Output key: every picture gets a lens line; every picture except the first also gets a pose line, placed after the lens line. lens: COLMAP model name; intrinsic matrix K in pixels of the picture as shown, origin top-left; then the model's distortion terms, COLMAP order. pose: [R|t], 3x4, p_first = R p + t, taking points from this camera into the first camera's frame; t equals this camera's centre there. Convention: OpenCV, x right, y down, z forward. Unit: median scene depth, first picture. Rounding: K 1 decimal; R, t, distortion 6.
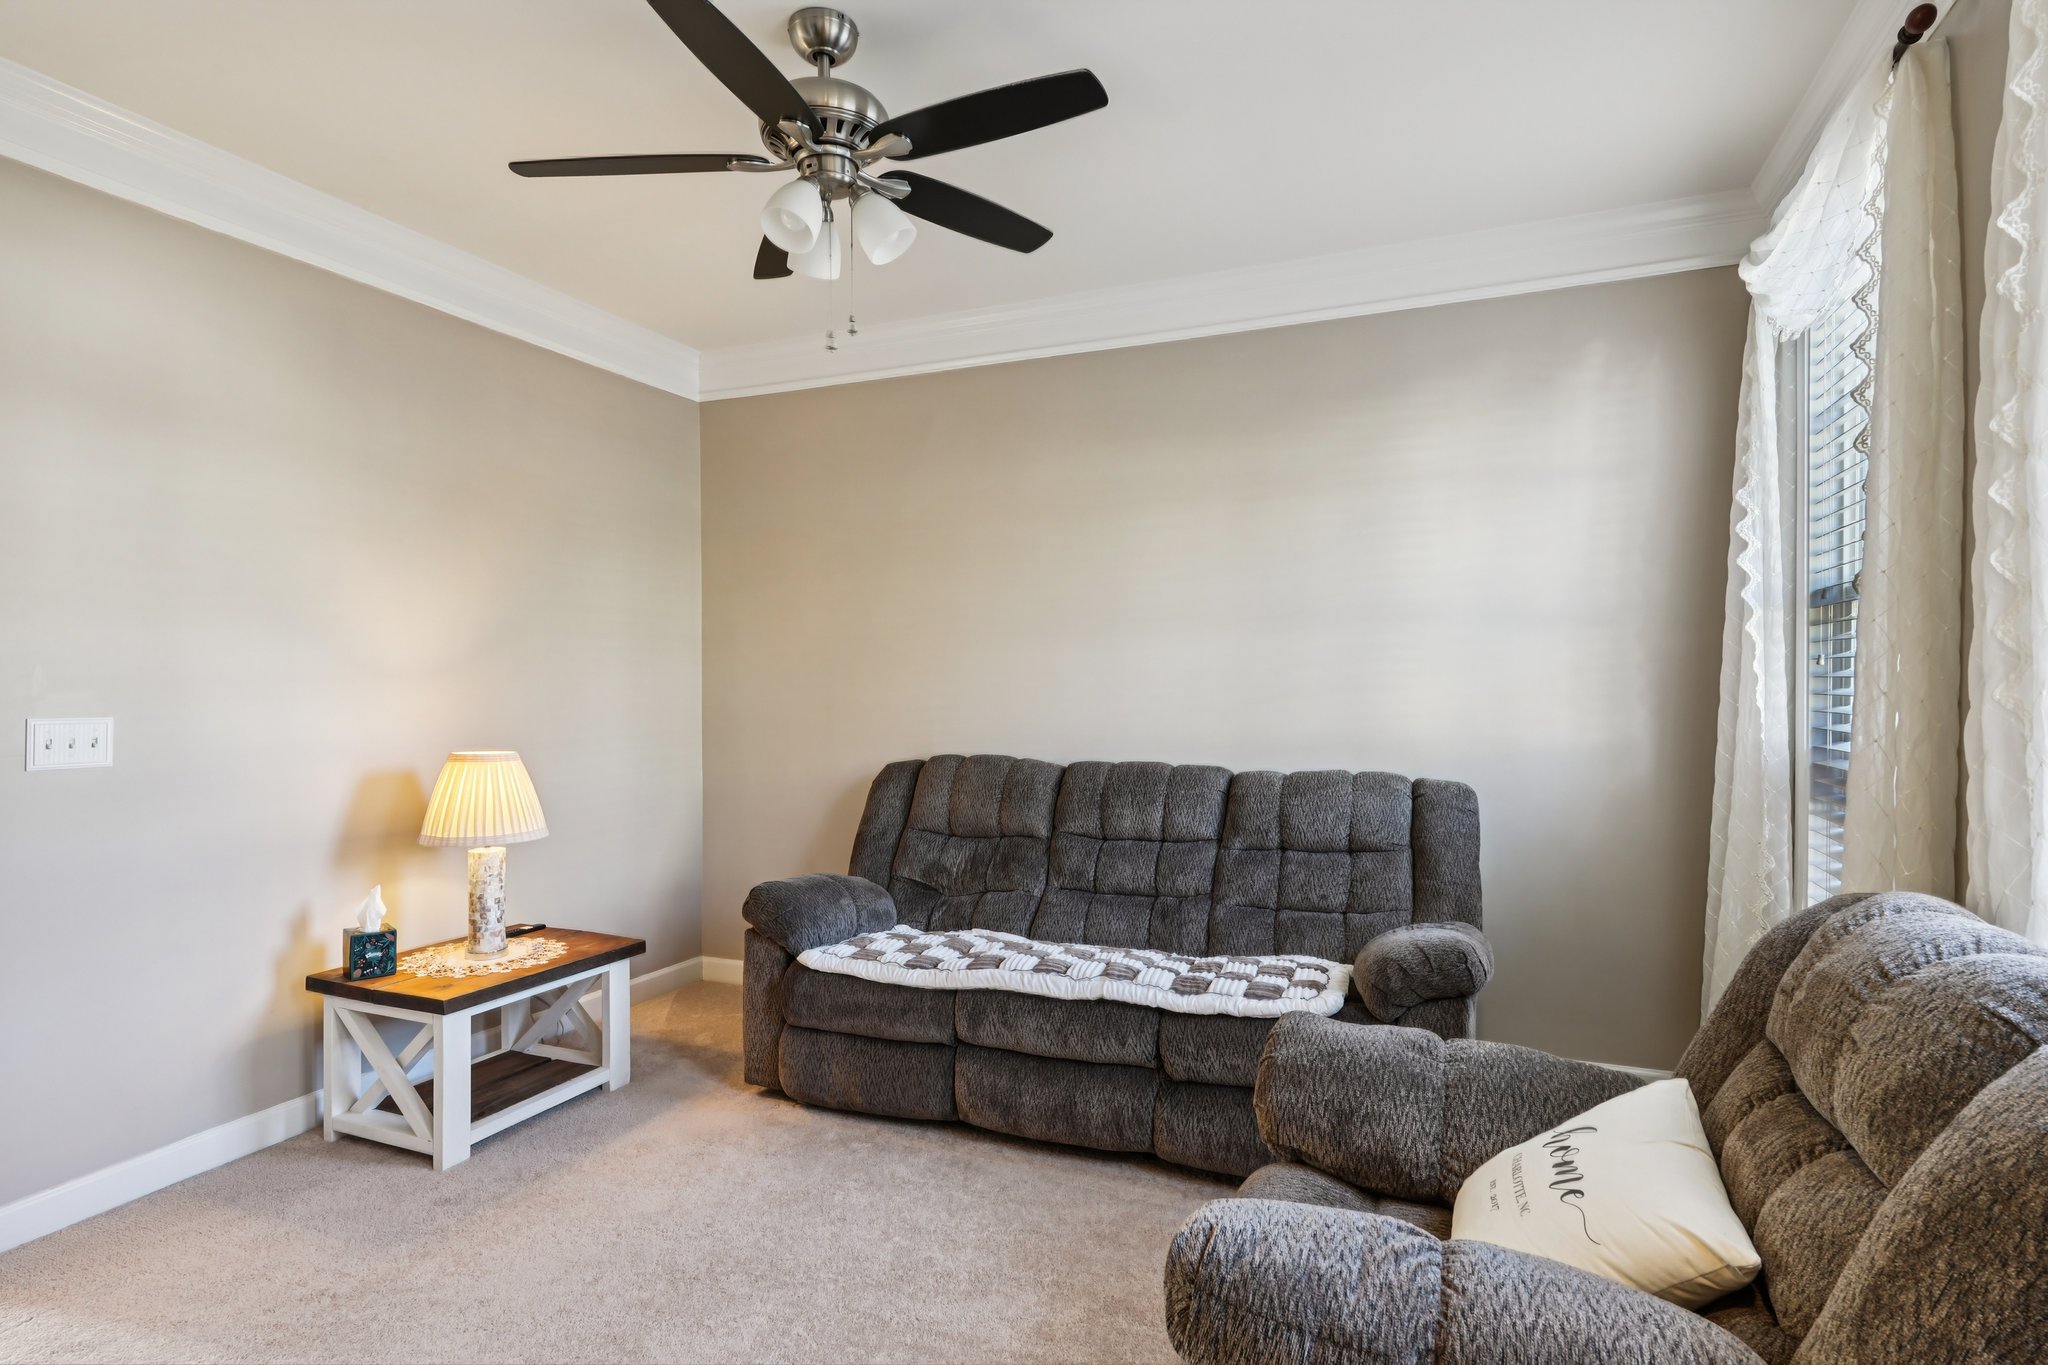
lens RADIAL K [[1064.0, 0, 1034.3], [0, 1064.0, 684.5], [0, 0, 1]] dist [0.003737, 0.000994]
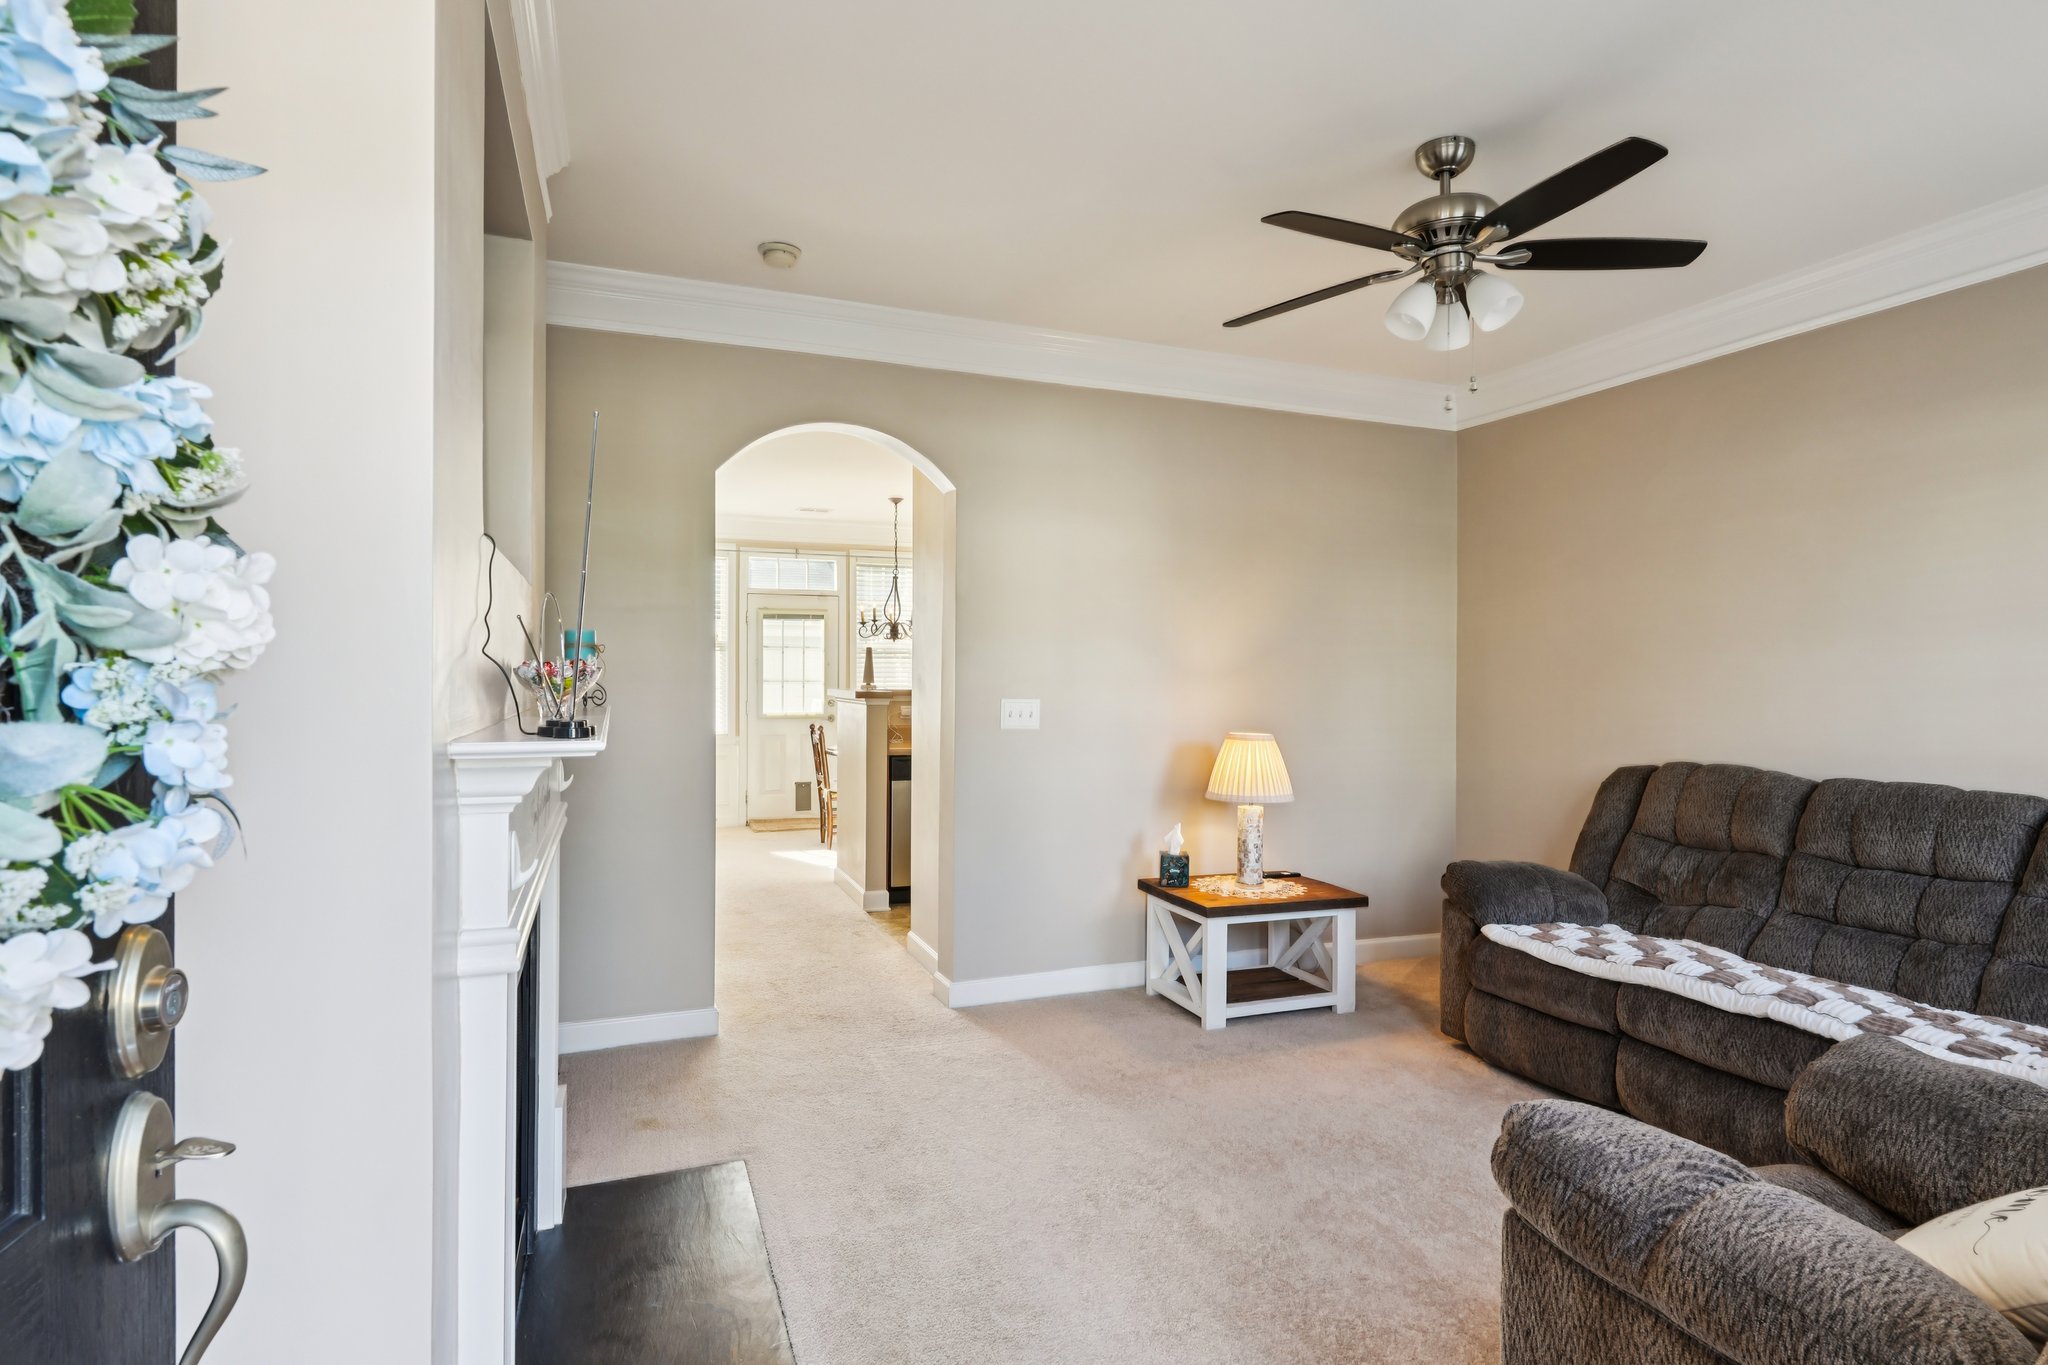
lens RADIAL K [[1064.0, 0, 1030.3], [0, 1064.0, 676.1], [0, 0, 1]] dist [0.003737, 0.000994]
pose [[0.703085, 0.008652, -0.711053, 0.247730], [-0.015196, 0.999880, -0.002859, -0.000401], [0.710943, 0.012815, 0.703133, -0.138373]]
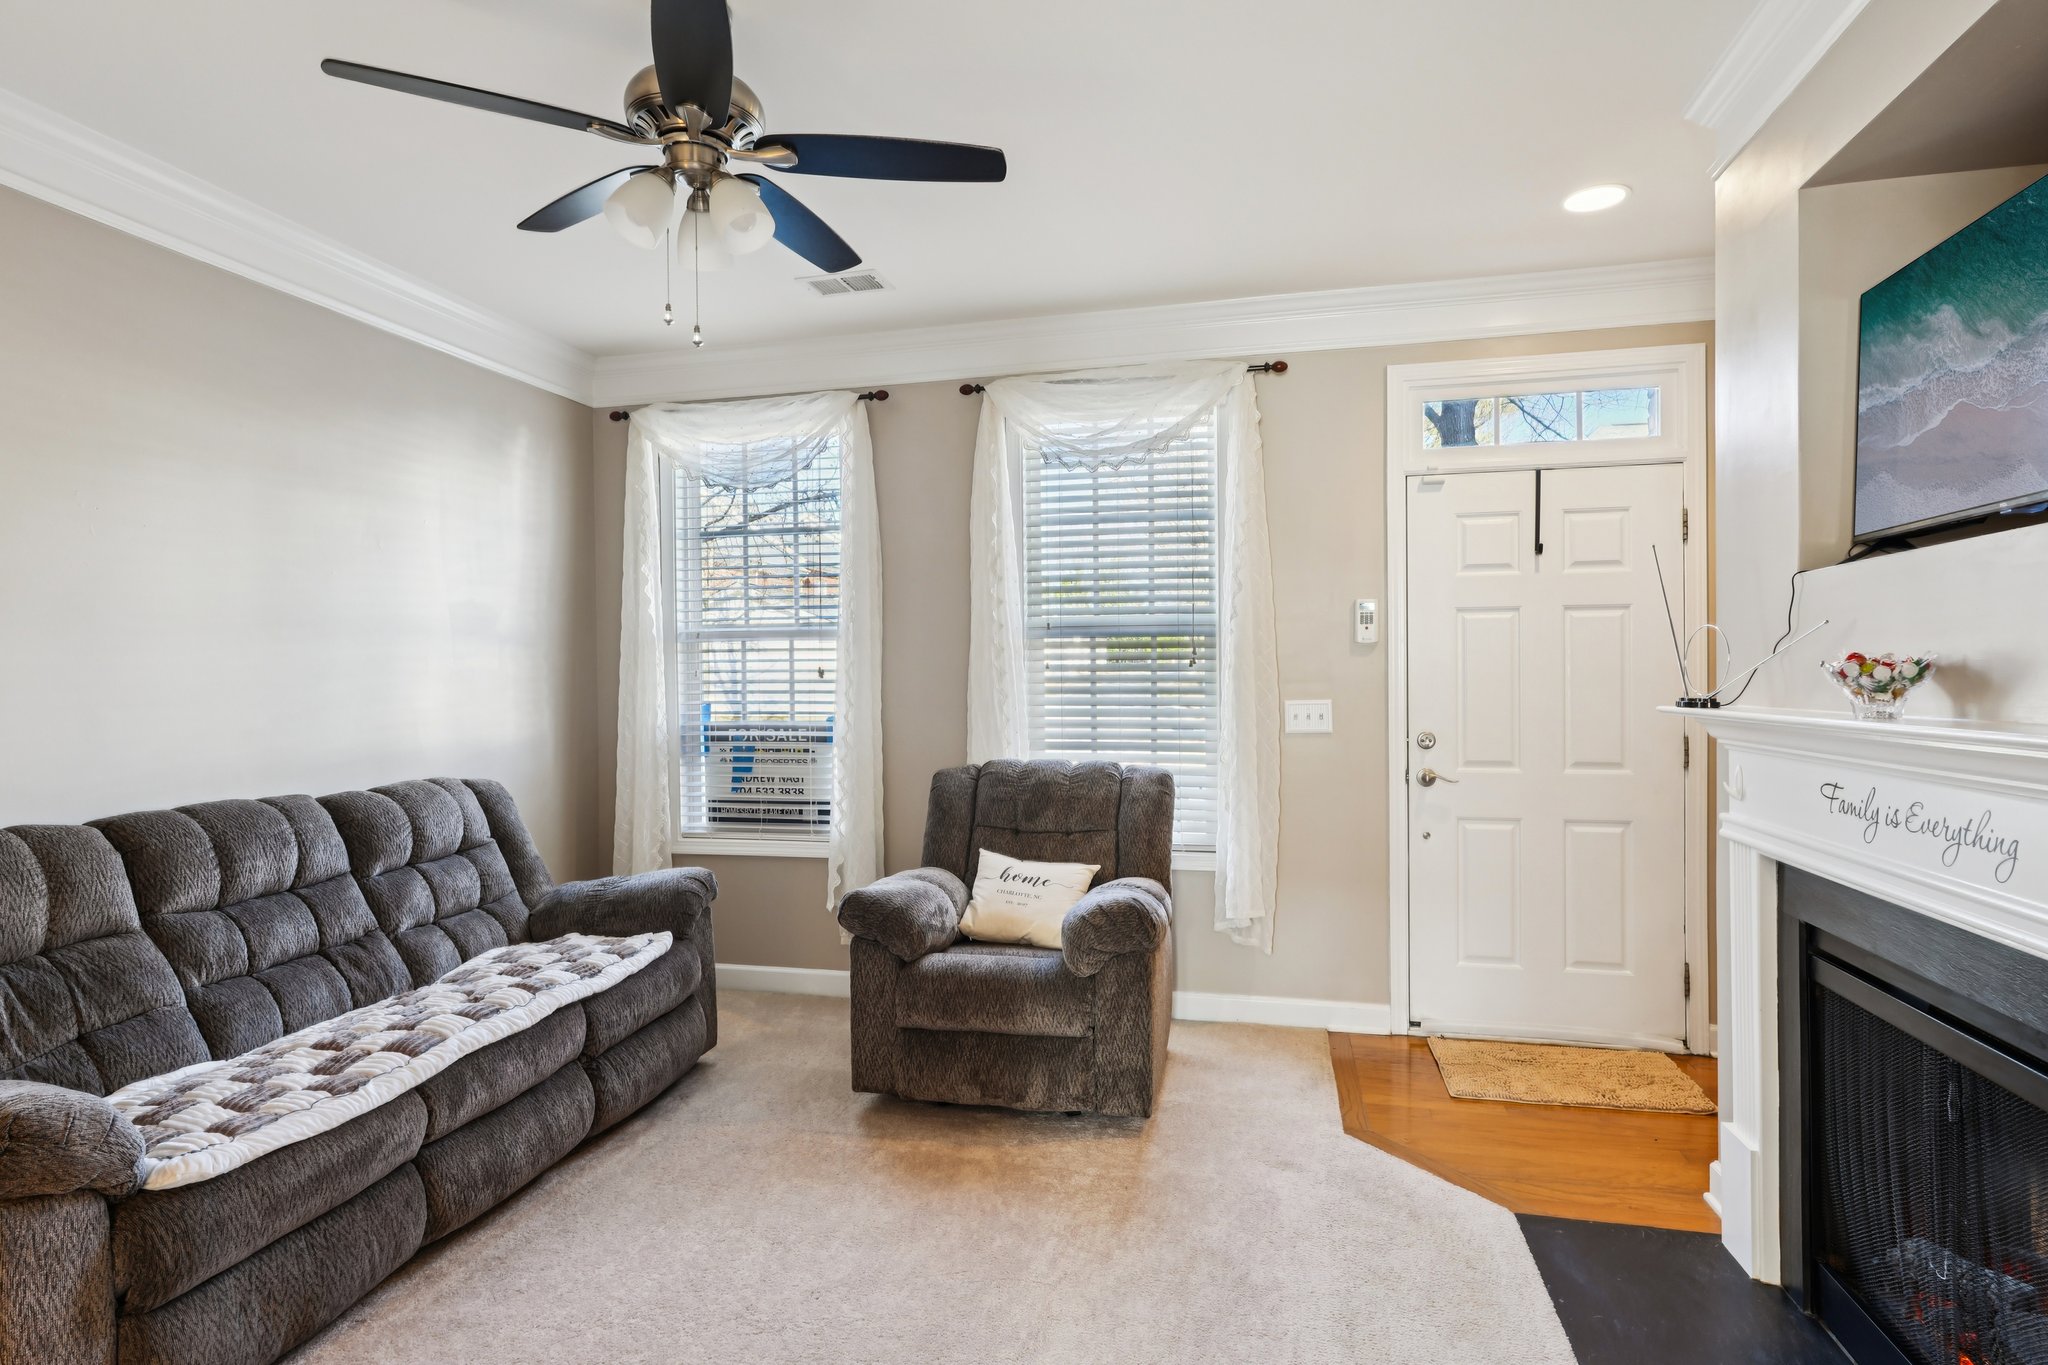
lens RADIAL K [[1064.0, 0, 1034.0], [0, 1064.0, 689.4], [0, 0, 1]] dist [0.003737, 0.000994]
pose [[-0.169374, -0.008800, 0.985513, -0.893249], [0.024116, 0.999624, 0.013070, -0.005558], [-0.985257, 0.025981, -0.169098, 0.645858]]
